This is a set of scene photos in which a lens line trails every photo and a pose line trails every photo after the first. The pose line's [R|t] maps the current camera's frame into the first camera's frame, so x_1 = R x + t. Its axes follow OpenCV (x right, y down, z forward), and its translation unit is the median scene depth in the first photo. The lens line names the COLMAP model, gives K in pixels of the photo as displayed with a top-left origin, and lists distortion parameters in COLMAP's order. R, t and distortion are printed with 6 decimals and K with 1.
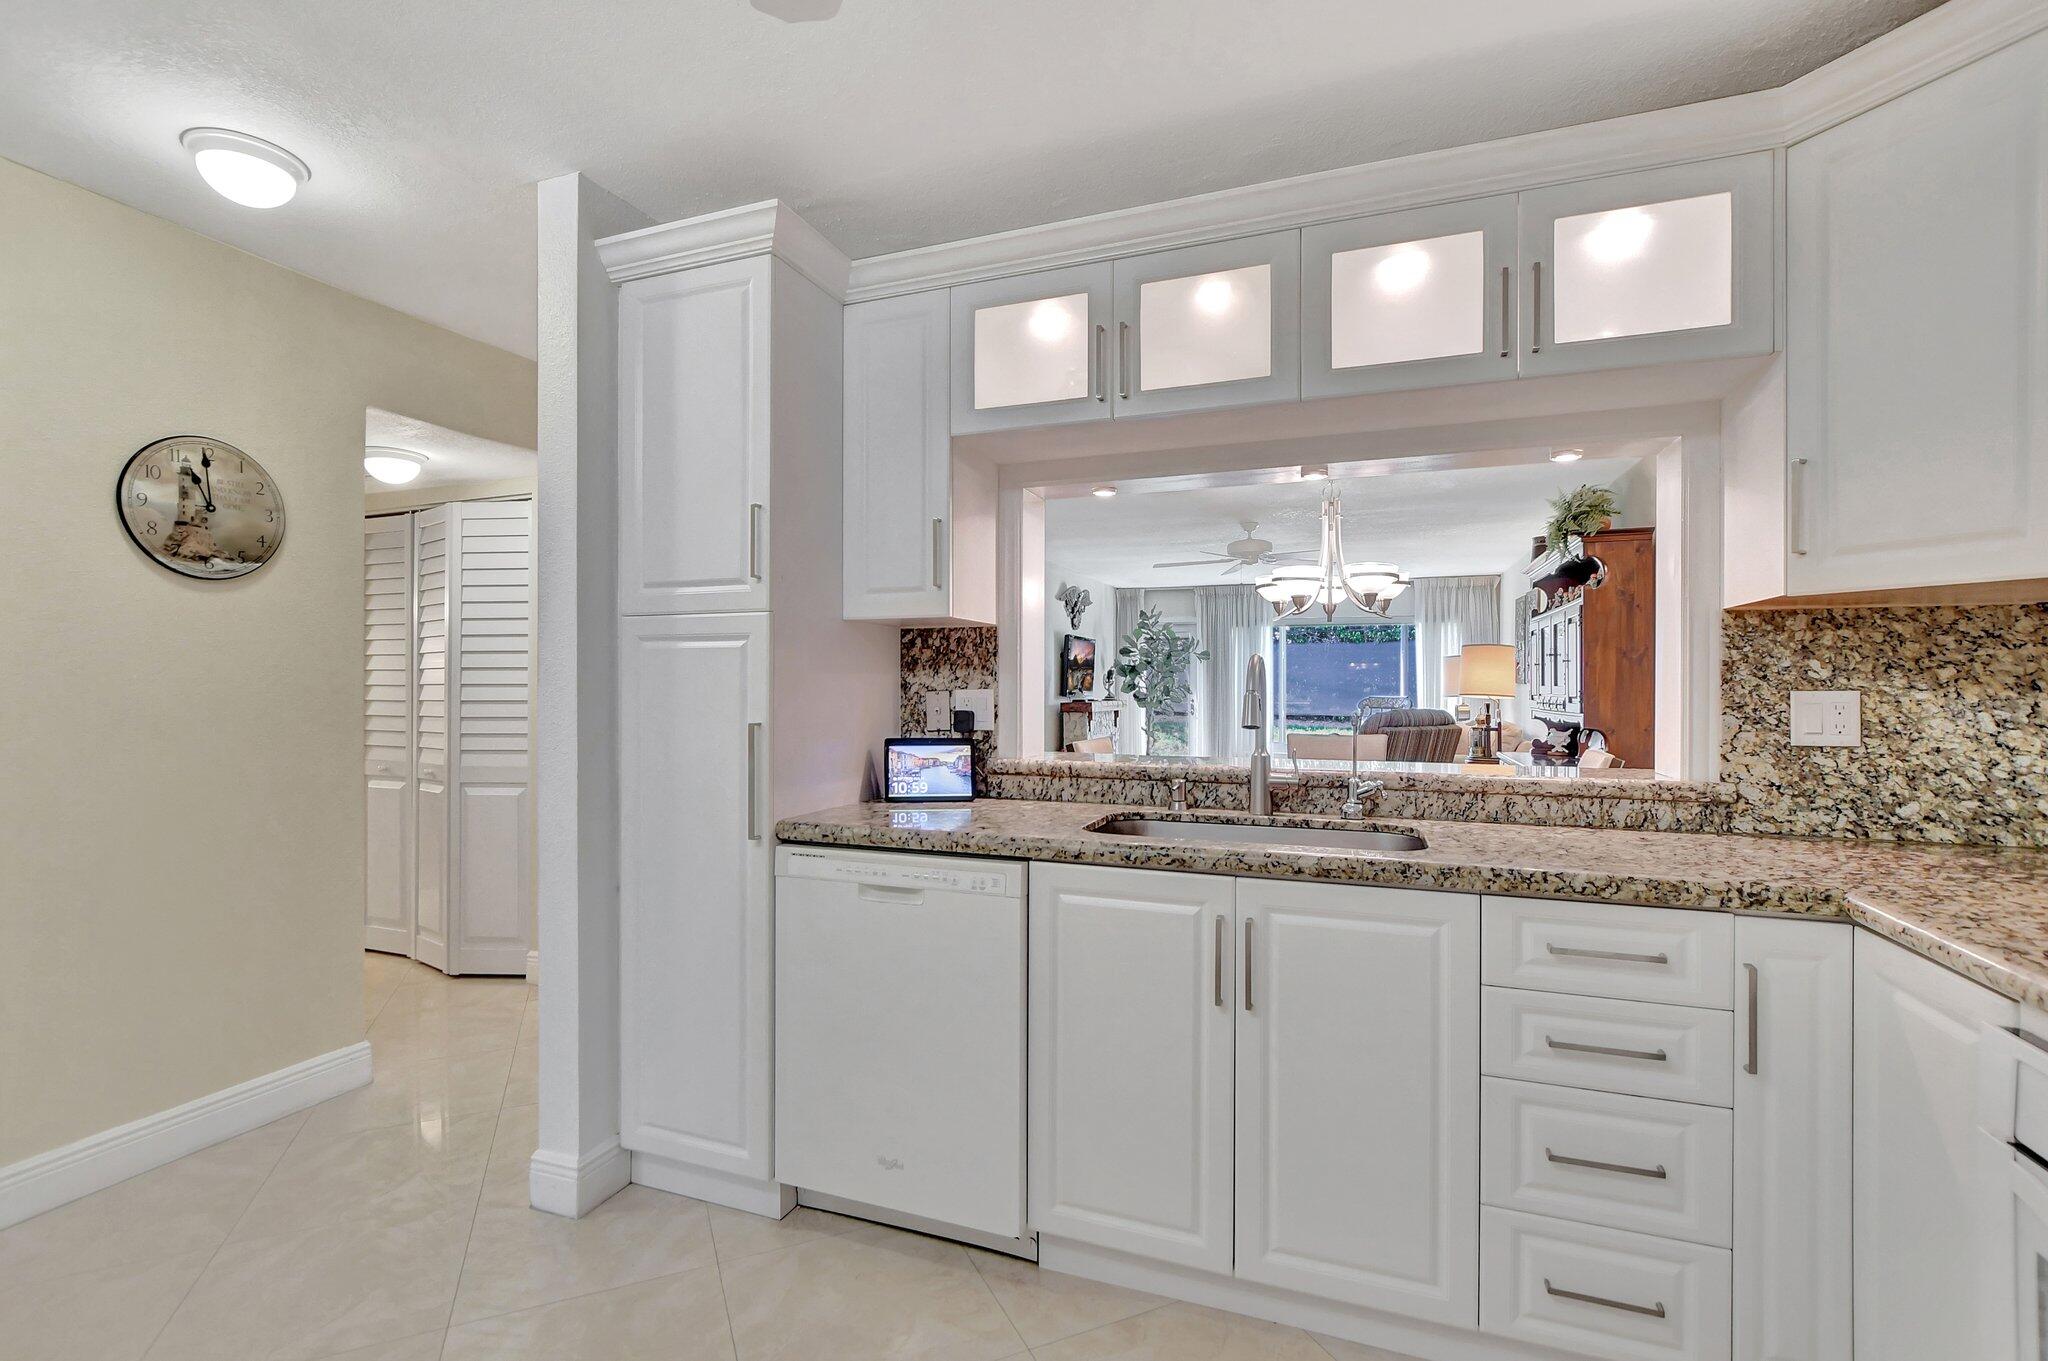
lens RADIAL K [[934.7, 0, 1002.5], [0, 934.7, 677.3], [0, 0, 1]] dist [-0.022871, 0.009200]
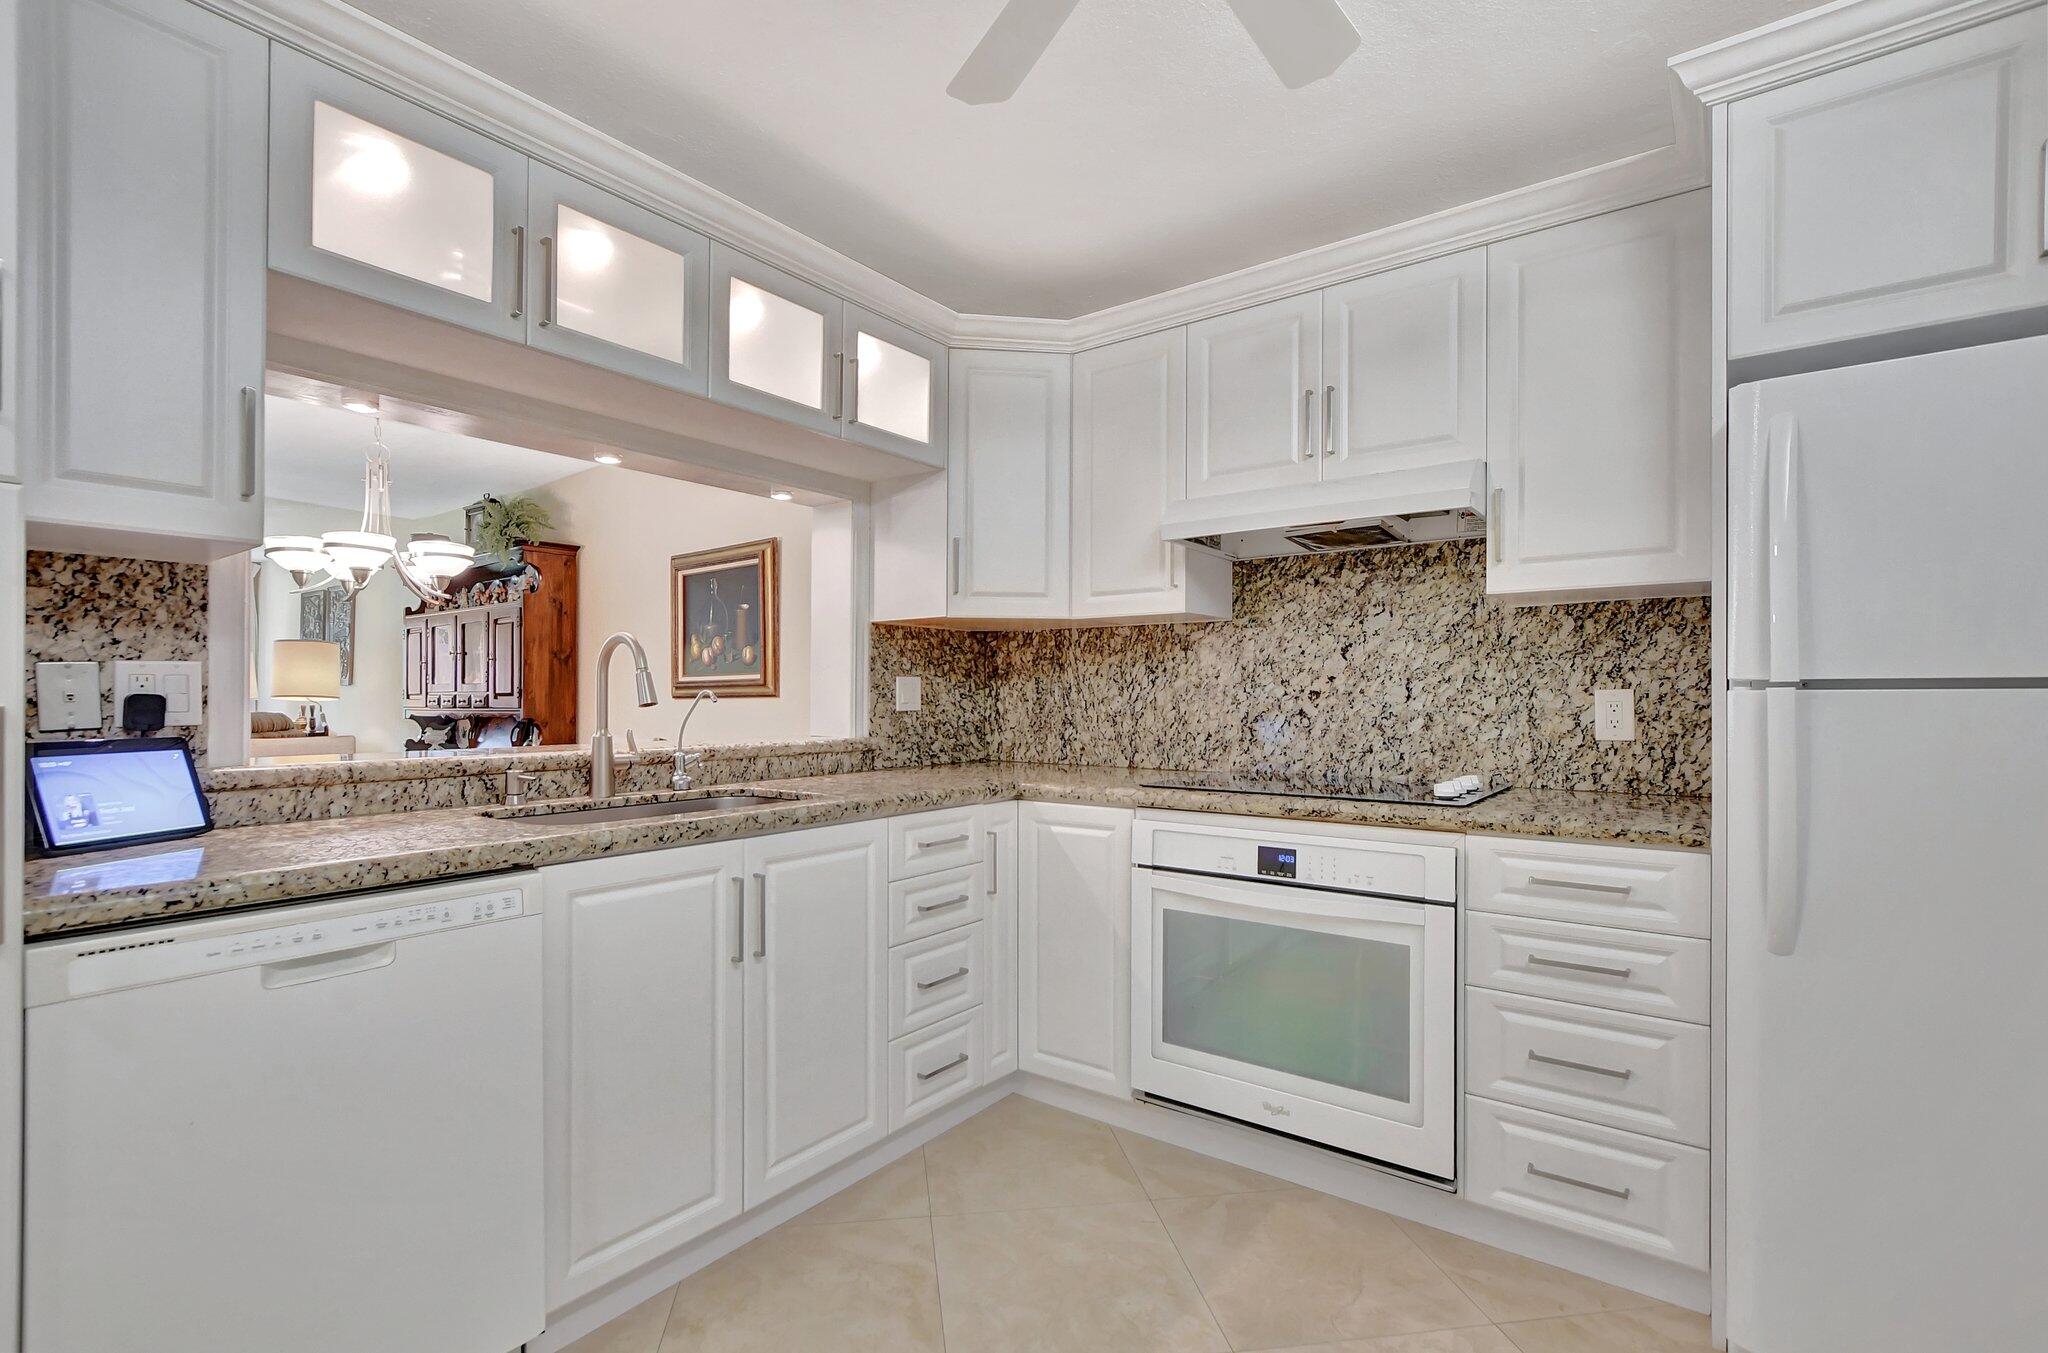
lens RADIAL K [[934.7, 0, 1018.0], [0, 934.7, 694.9], [0, 0, 1]] dist [-0.022871, 0.009200]
pose [[0.245045, -0.000221, 0.969512, -0.620261], [-0.007608, 0.999969, 0.002151, 0.038576], [-0.969482, -0.007903, 0.245036, 0.378293]]
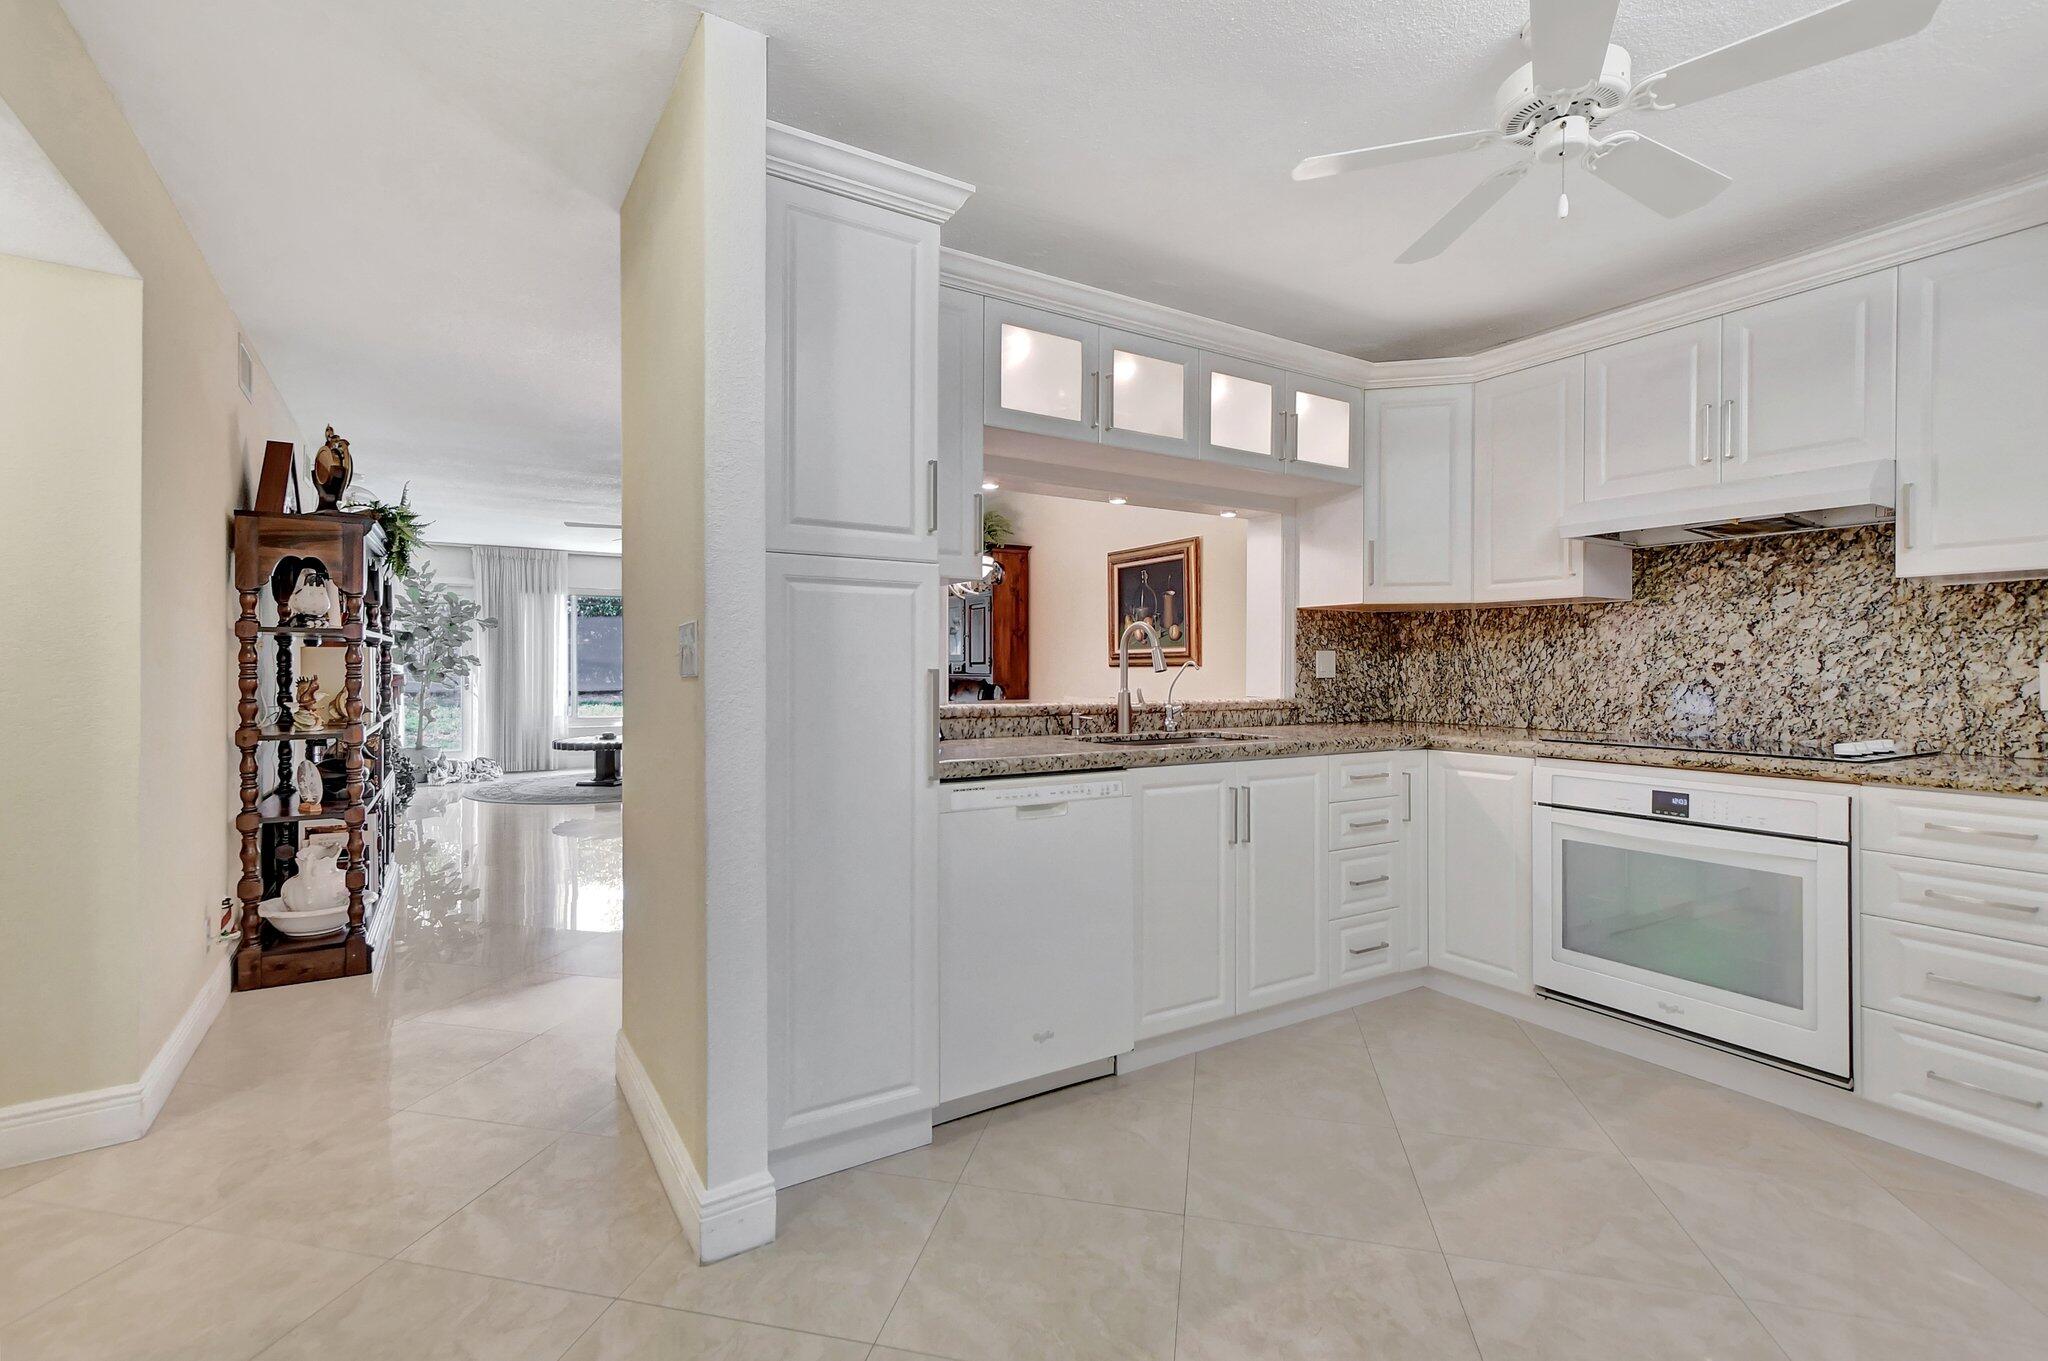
lens RADIAL K [[934.7, 0, 982.8], [0, 934.7, 652.6], [0, 0, 1]] dist [-0.022871, 0.009200]
pose [[0.605791, 0.011443, 0.795541, -1.110244], [-0.010007, 0.999927, -0.006762, 0.037927], [-0.795561, -0.003865, 0.605862, 0.334392]]
